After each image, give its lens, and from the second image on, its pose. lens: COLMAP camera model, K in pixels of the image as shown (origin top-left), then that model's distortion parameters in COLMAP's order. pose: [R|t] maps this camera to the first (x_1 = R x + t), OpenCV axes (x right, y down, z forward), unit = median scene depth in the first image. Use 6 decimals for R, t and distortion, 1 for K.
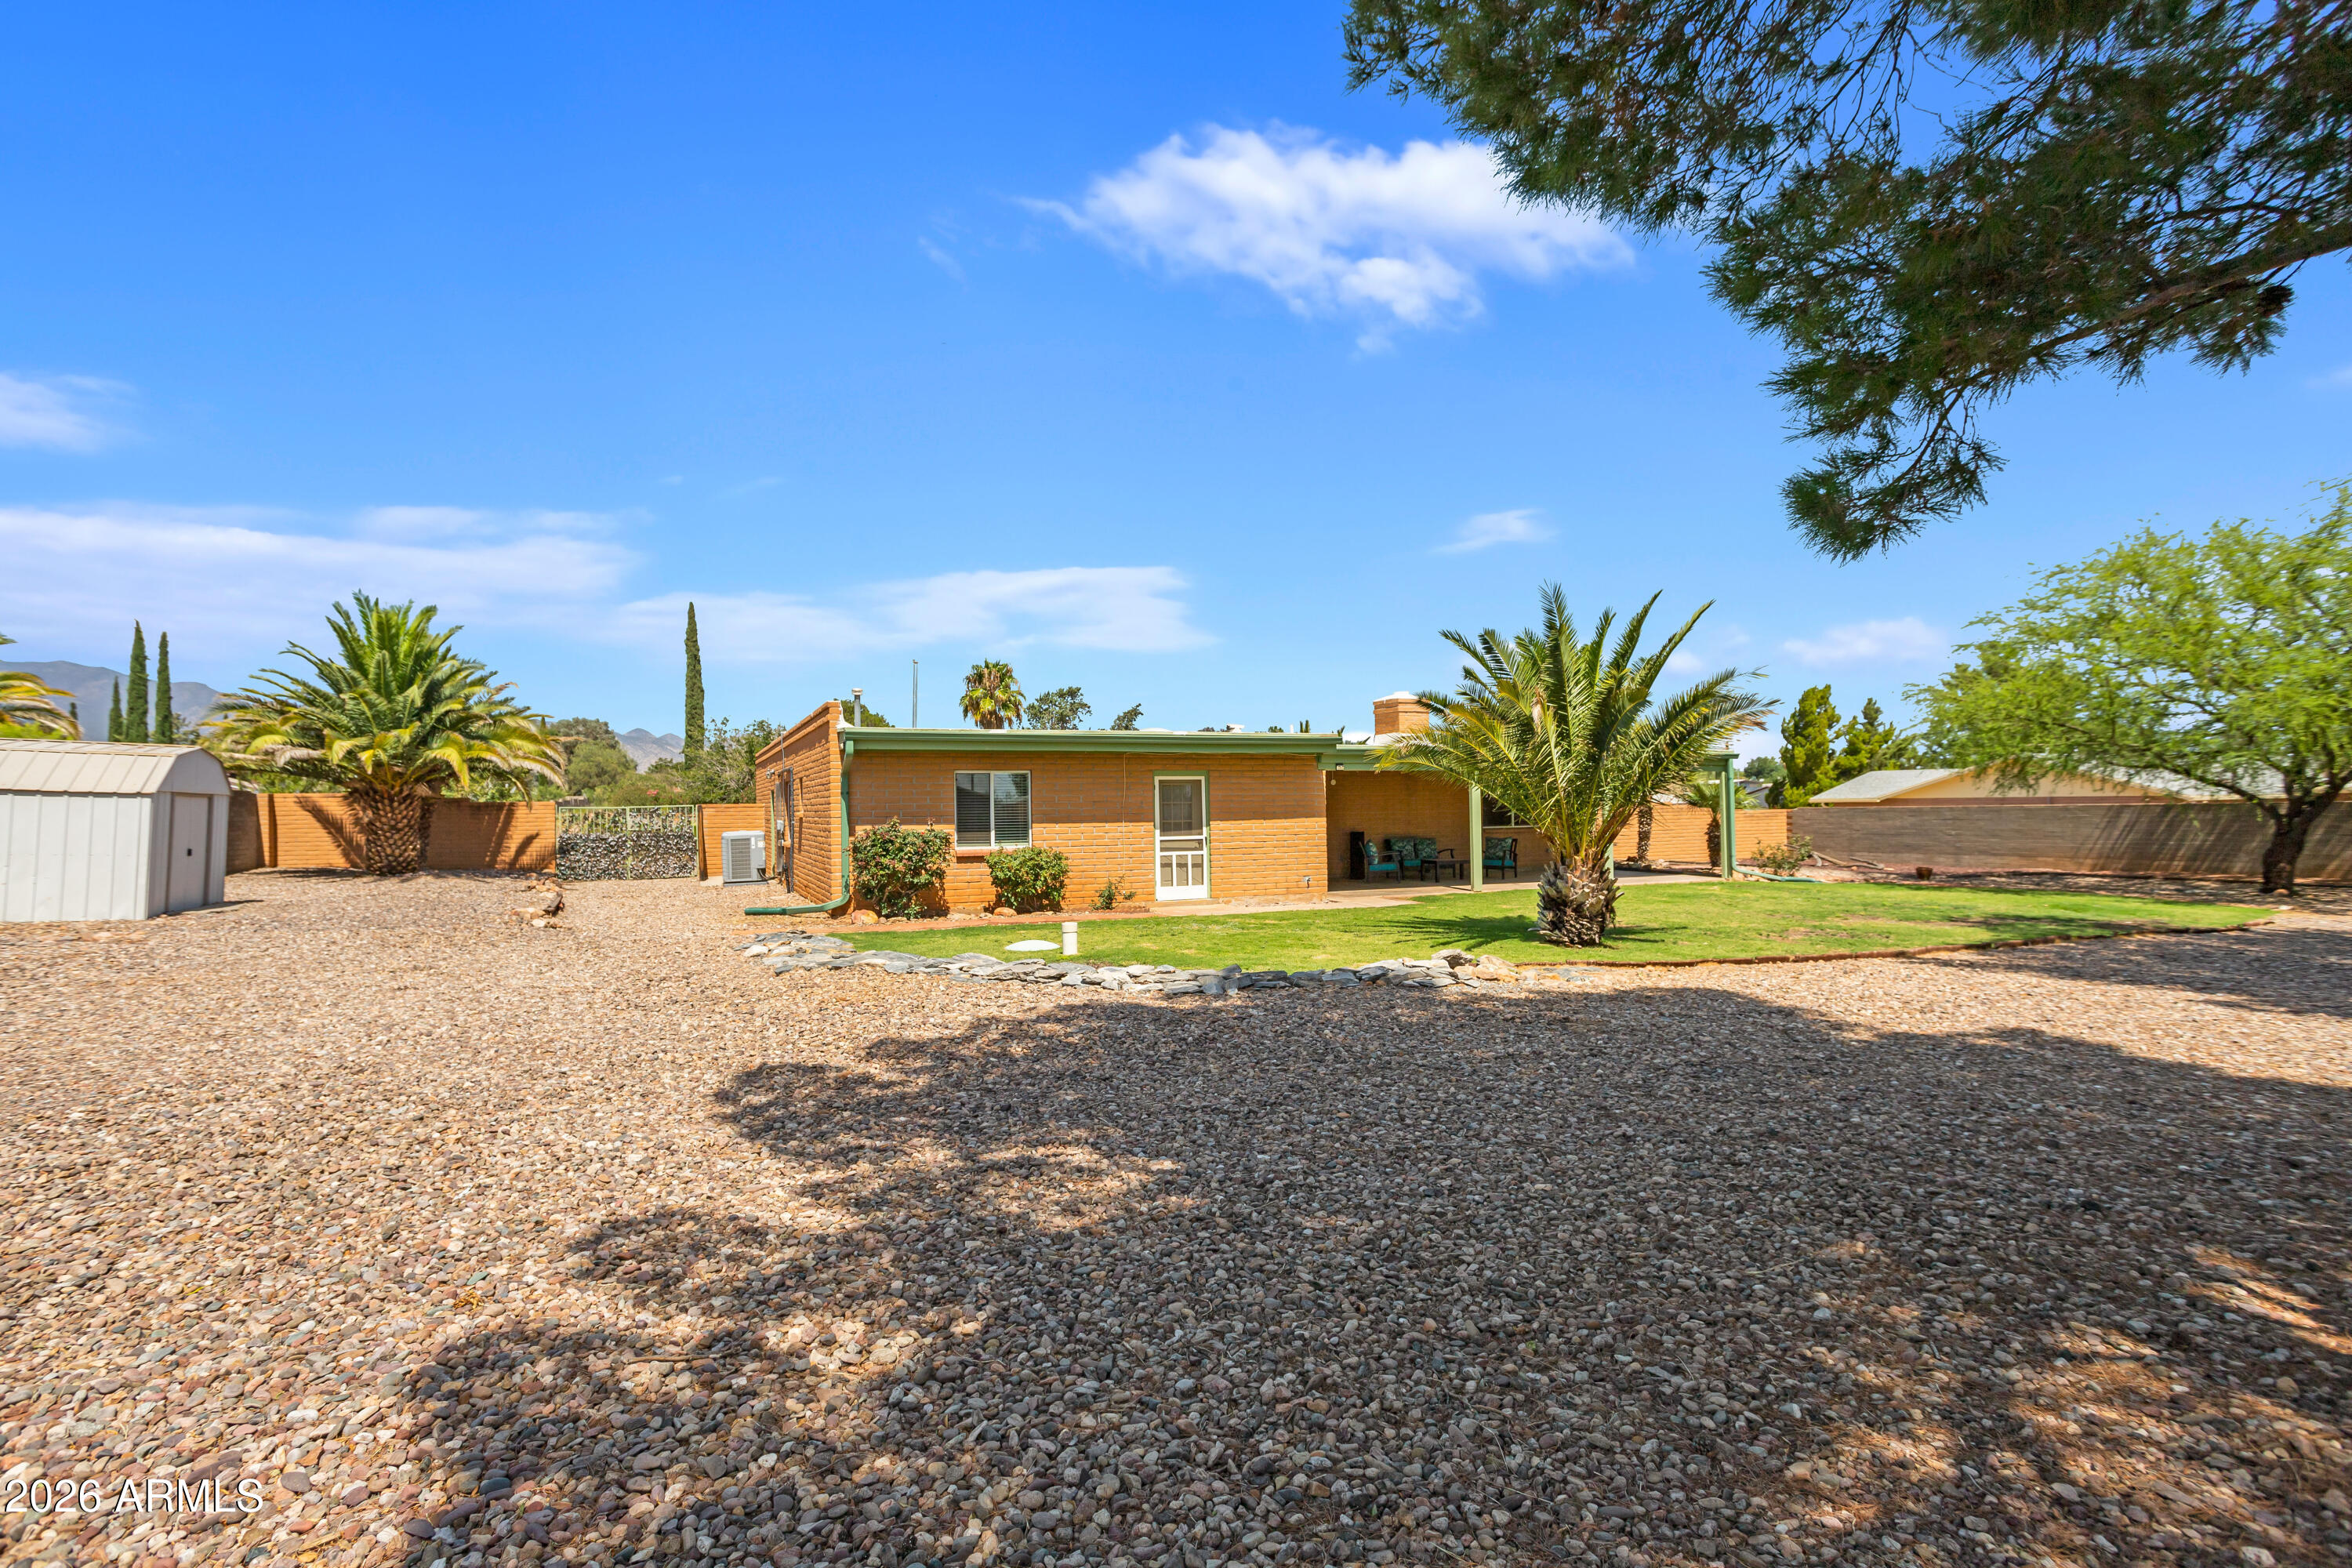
lens RADIAL K [[1172.0, 0, 1184.1], [0, 1172.0, 785.5], [0, 0, 1]] dist [-0.048505, 0.034708]
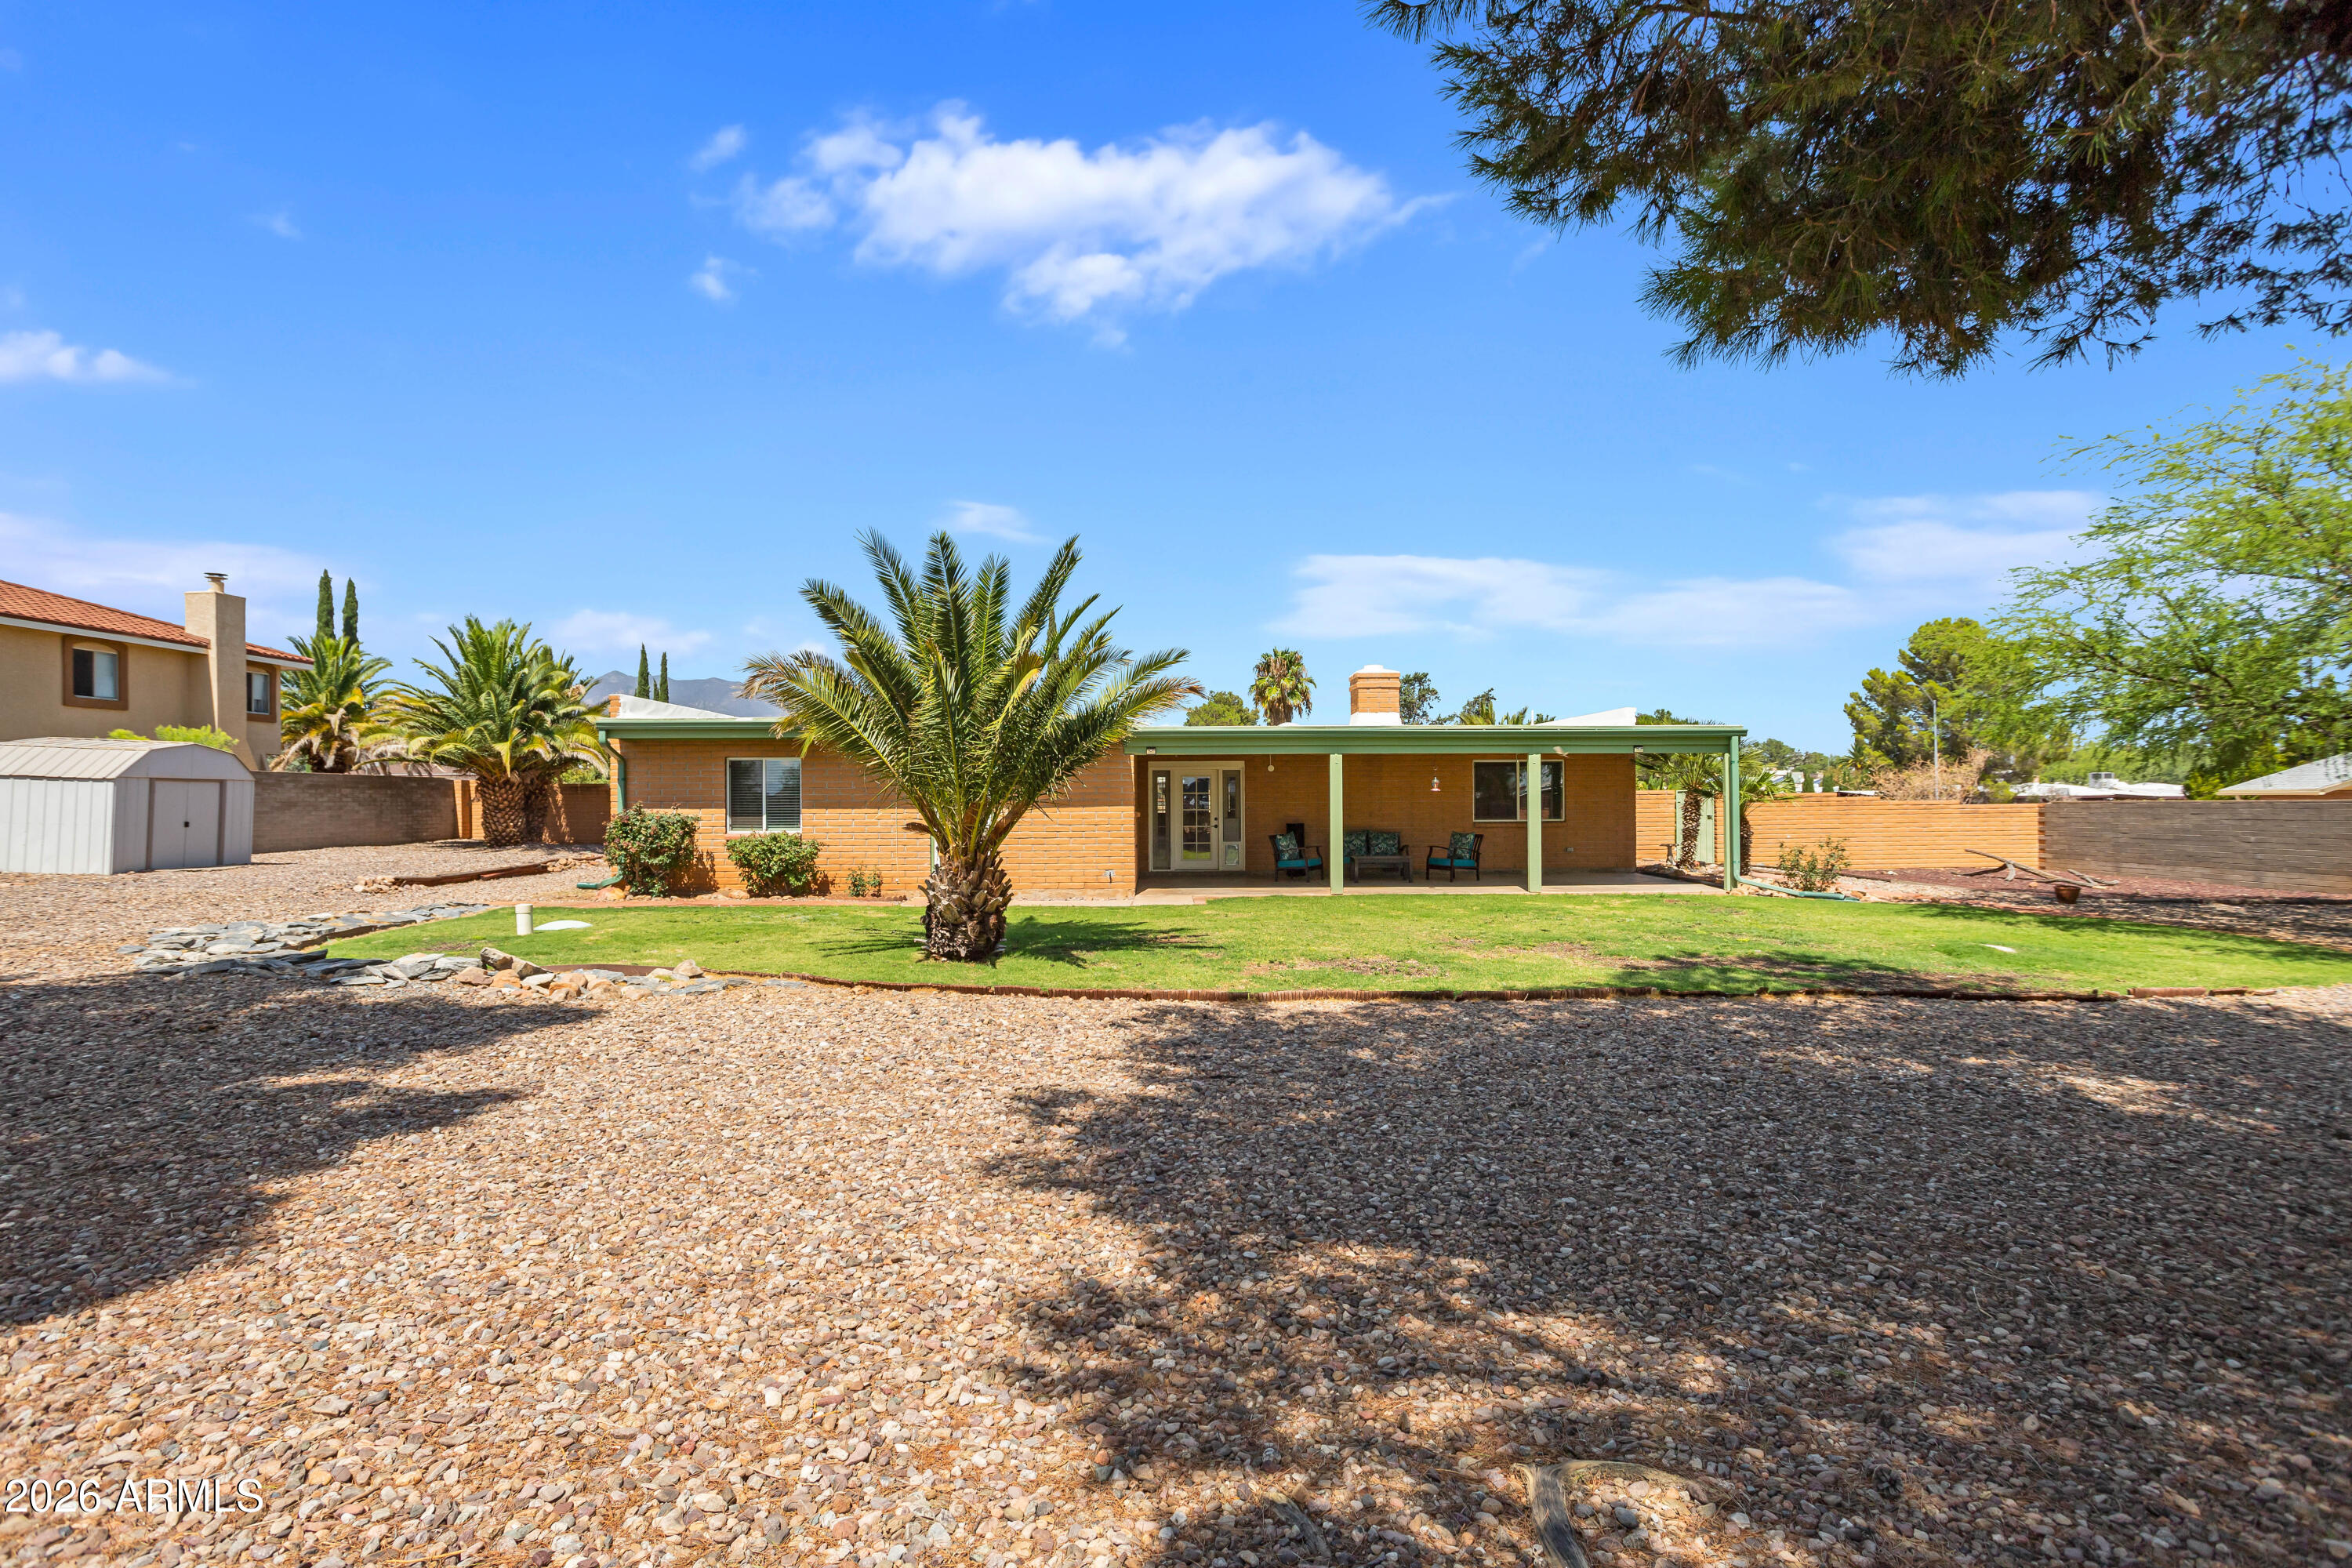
lens RADIAL K [[1172.0, 0, 1177.9], [0, 1172.0, 782.5], [0, 0, 1]] dist [-0.048505, 0.034708]
pose [[0.927642, 0.001014, -0.373469, 0.490801], [0.001333, 0.999981, 0.006026, 0.003810], [0.373468, -0.006088, 0.927623, 0.174018]]
